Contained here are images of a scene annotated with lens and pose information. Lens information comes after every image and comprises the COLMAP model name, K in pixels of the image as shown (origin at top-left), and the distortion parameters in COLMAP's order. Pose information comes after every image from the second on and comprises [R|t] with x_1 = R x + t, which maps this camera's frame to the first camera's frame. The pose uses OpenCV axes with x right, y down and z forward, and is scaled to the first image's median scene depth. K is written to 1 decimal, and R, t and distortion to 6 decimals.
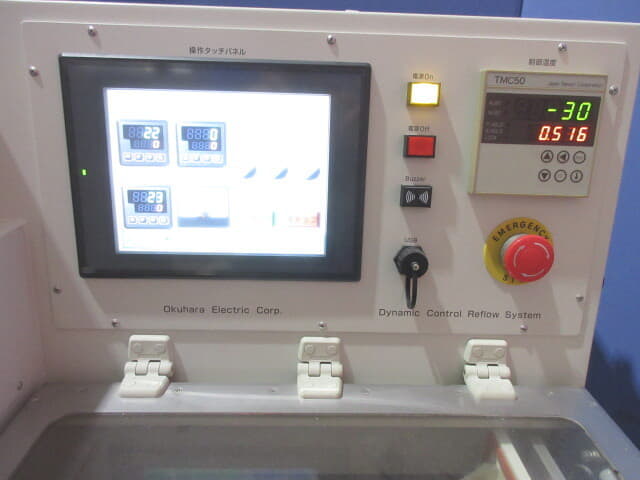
lens RADIAL K [[484.0, 0, 320.0], [0, 484.0, 240.0], [0, 0, 1]] dist [0.001089, -0.000020]
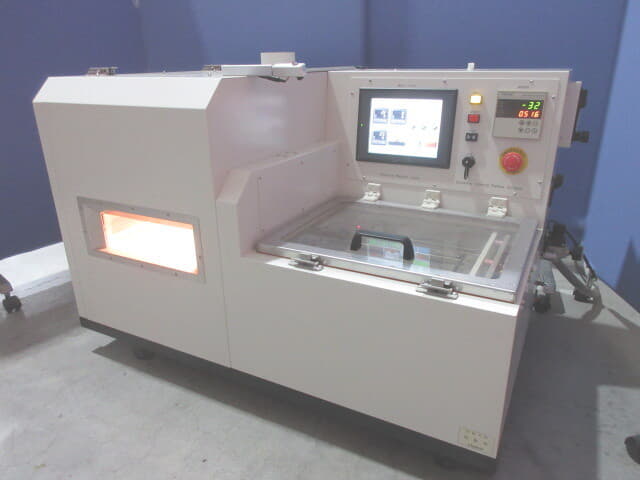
lens RADIAL K [[484.0, 0, 320.0], [0, 484.0, 240.0], [0, 0, 1]] dist [0.001089, -0.000020]
pose [[0.870790, 0.131664, -0.473697, 0.831599], [-0.130874, 0.990788, 0.034806, 0.506717], [0.473916, 0.031686, 0.880000, -1.802223]]
